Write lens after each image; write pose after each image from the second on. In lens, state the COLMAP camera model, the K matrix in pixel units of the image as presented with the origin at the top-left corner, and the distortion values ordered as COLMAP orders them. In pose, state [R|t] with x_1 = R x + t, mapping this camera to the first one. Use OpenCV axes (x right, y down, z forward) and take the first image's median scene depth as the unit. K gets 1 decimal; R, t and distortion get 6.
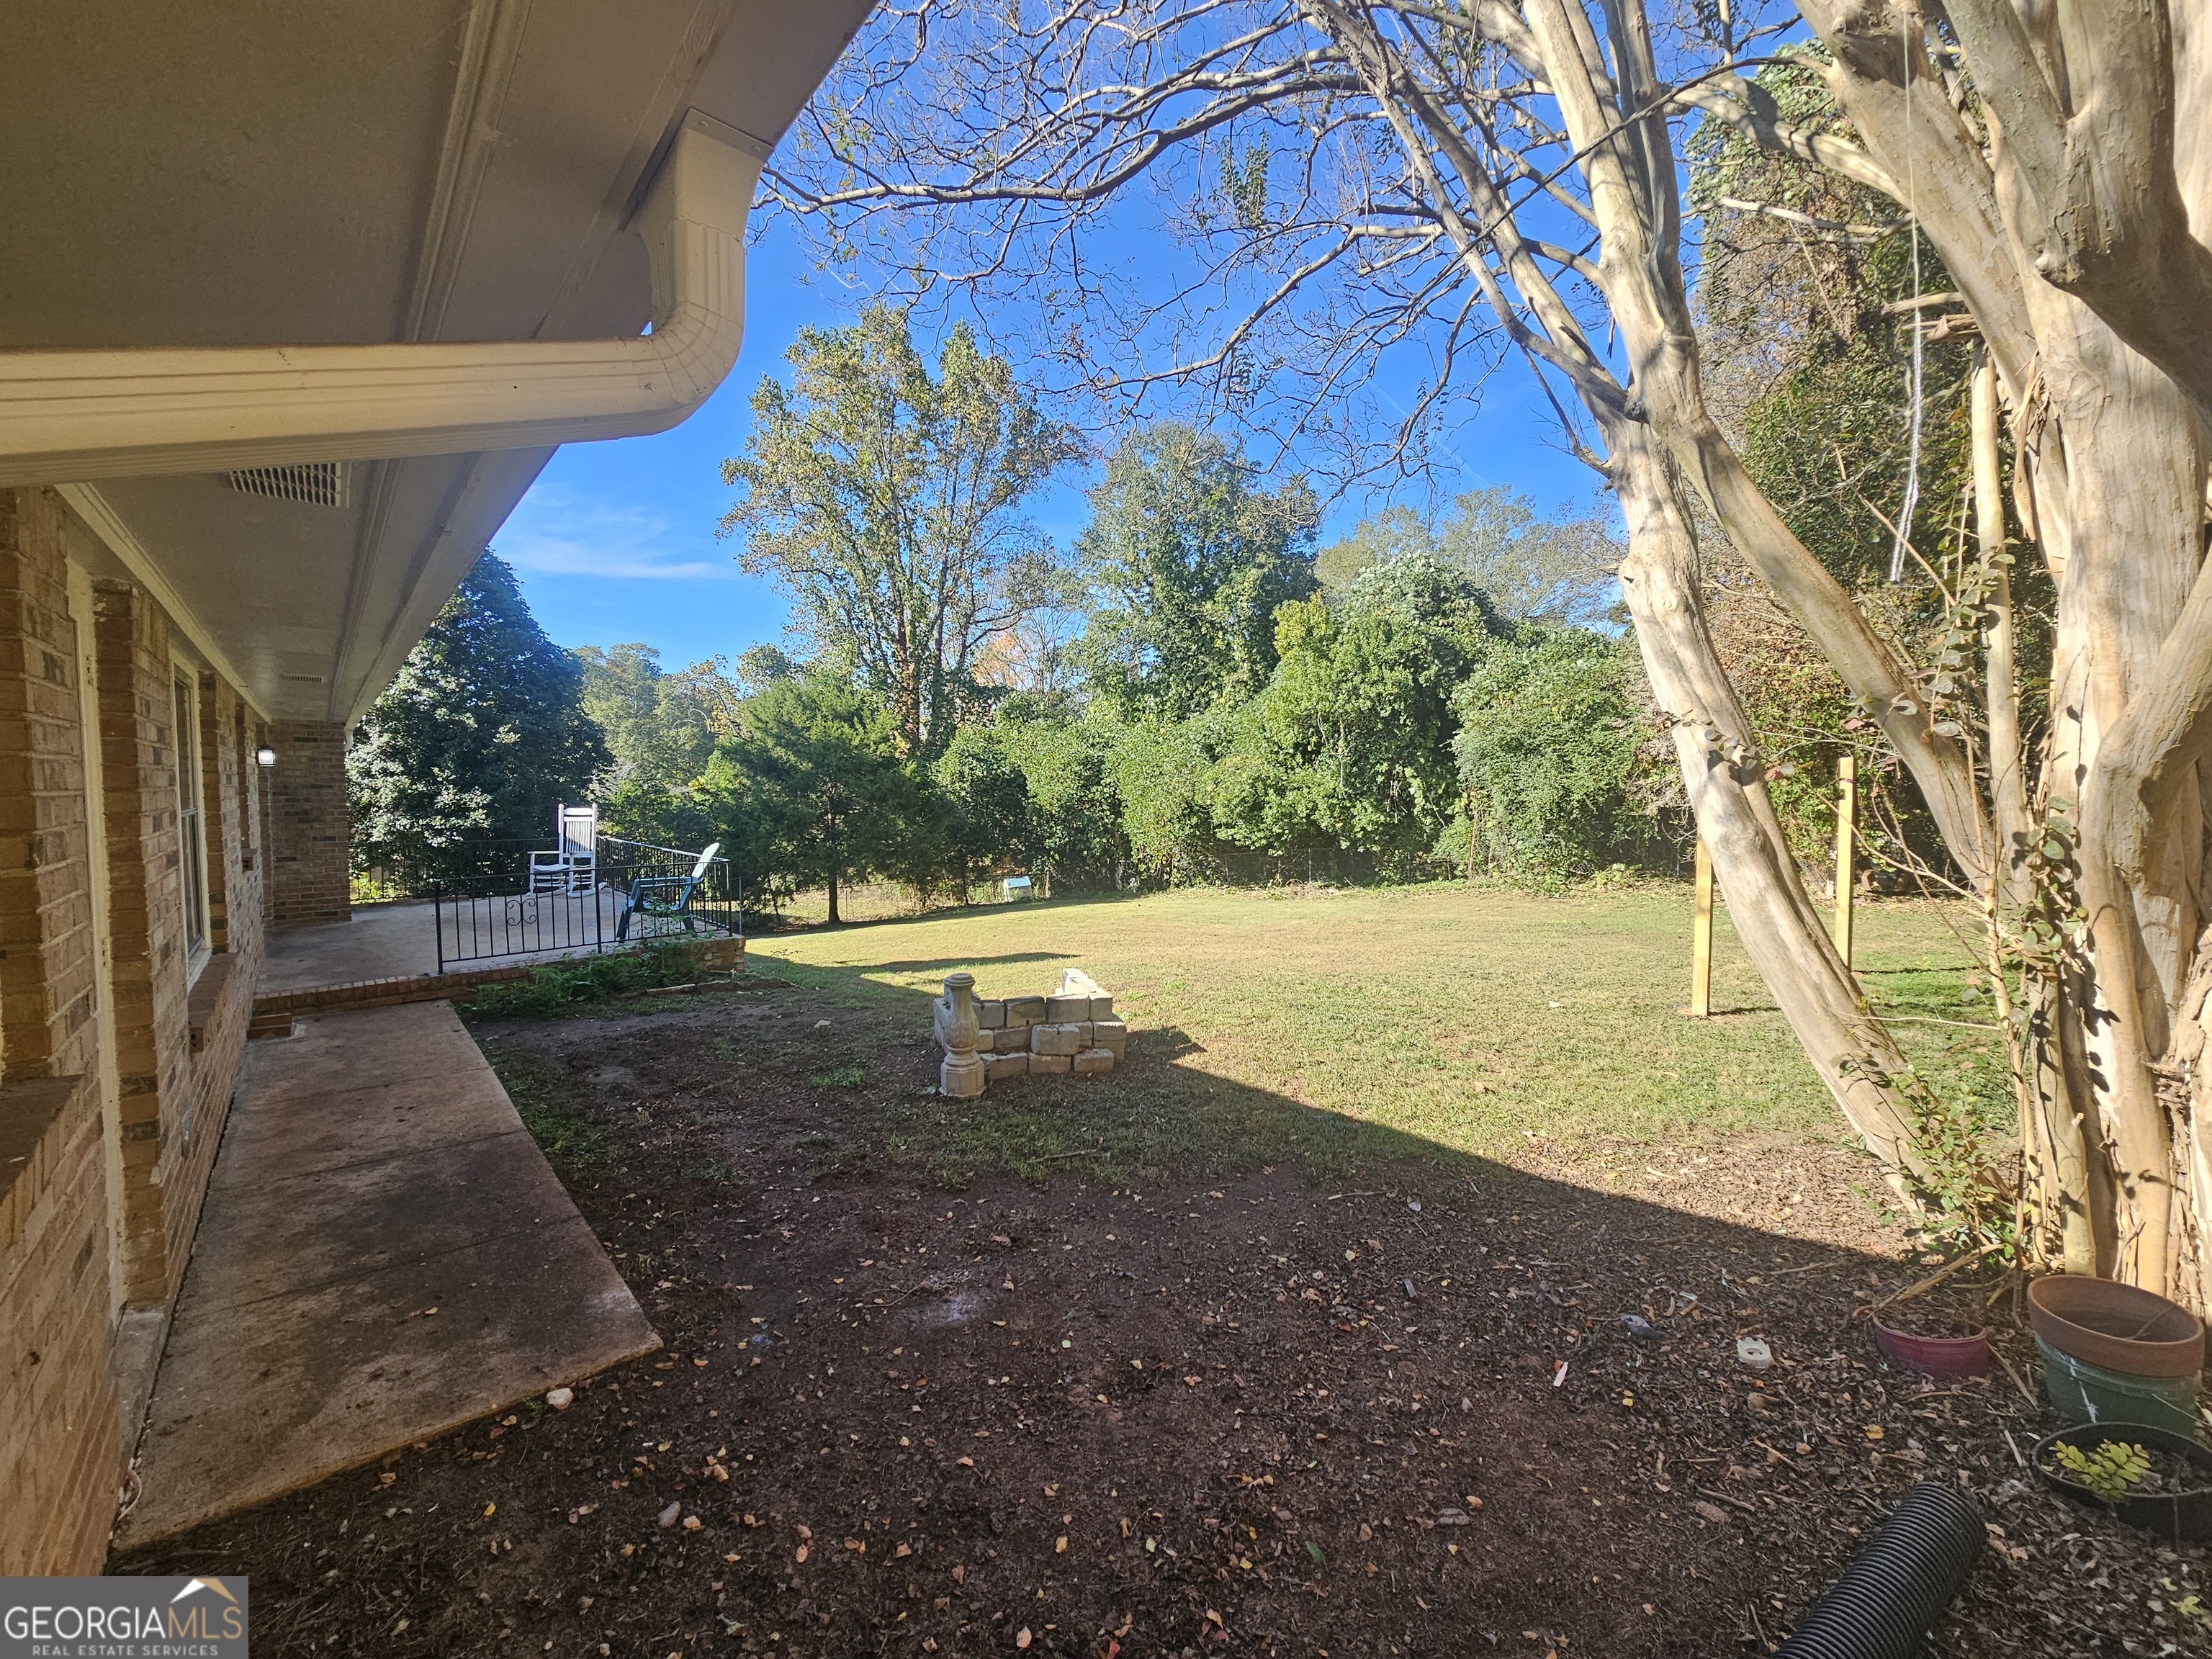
lens RADIAL K [[885.4, 0, 1106.0], [0, 885.4, 829.5], [0, 0, 1]] dist [-0.000319, -0.000036]
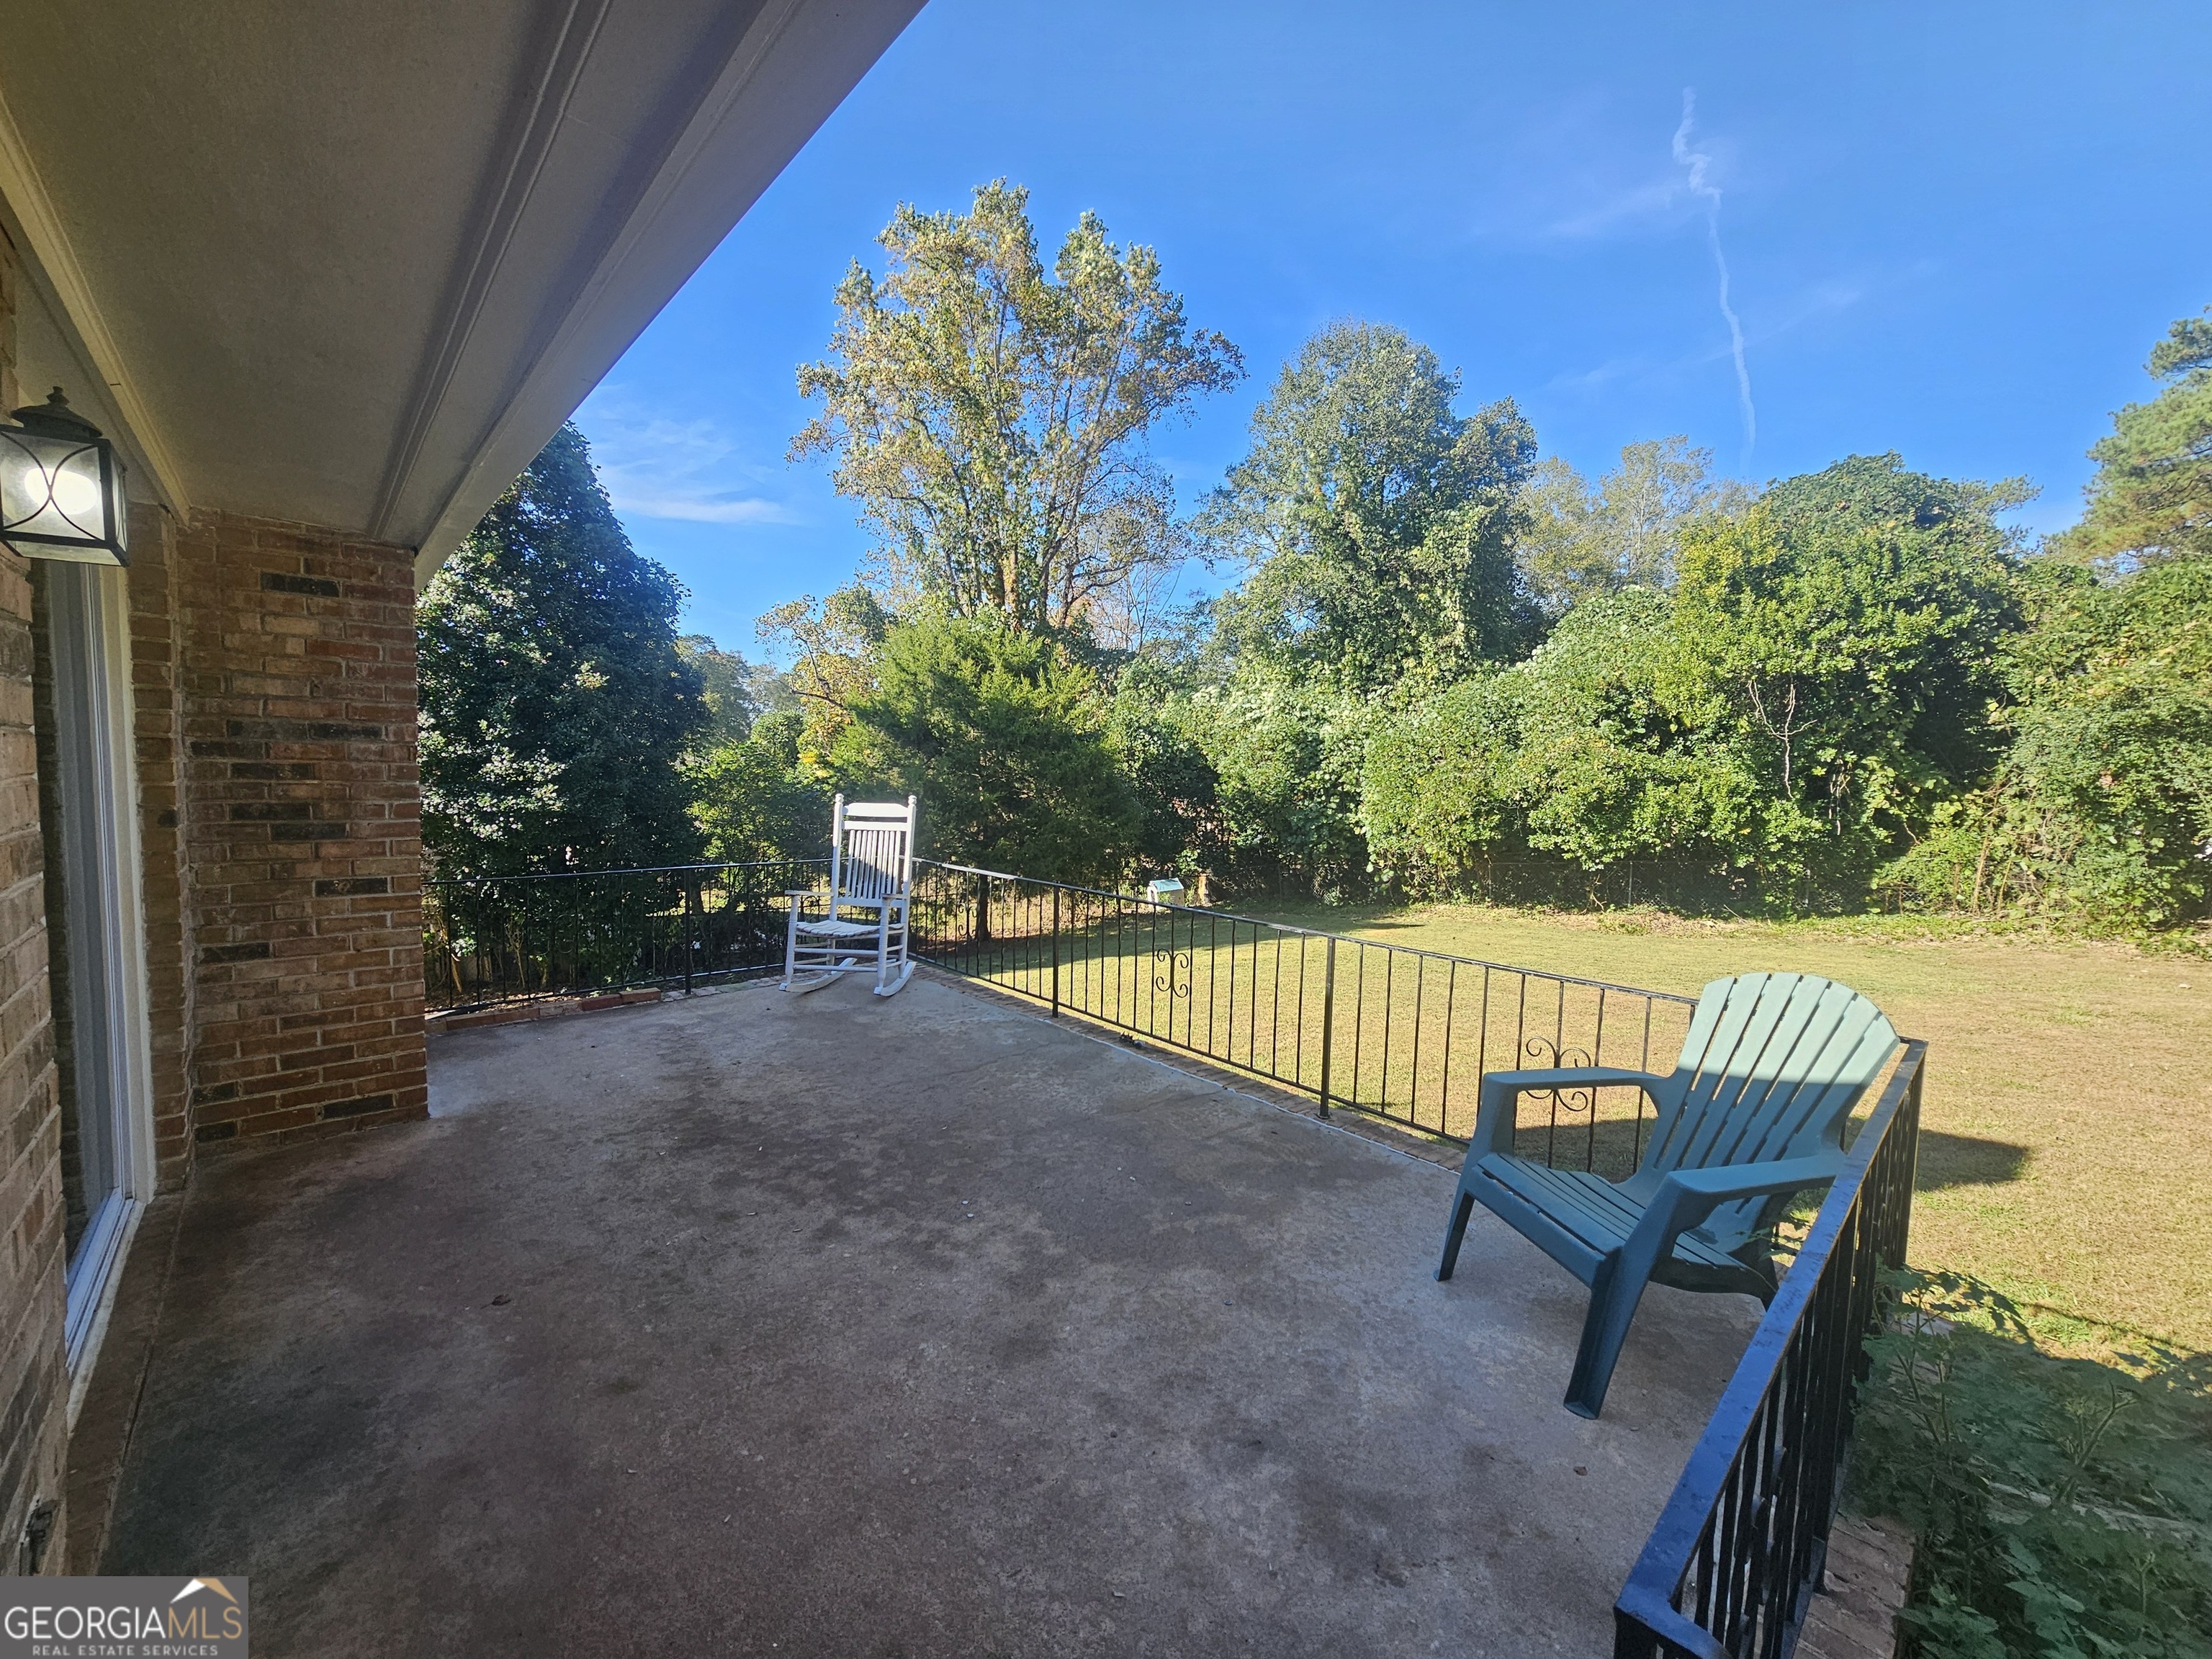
lens RADIAL K [[878.5, 0, 1106.0], [0, 878.5, 829.5], [0, 0, 1]] dist [-0.000401, -0.000023]
pose [[0.999582, 0.023273, 0.017172, -0.235025], [-0.023618, 0.999517, 0.020180, -0.009545], [-0.016695, -0.020577, 0.999649, 0.257571]]
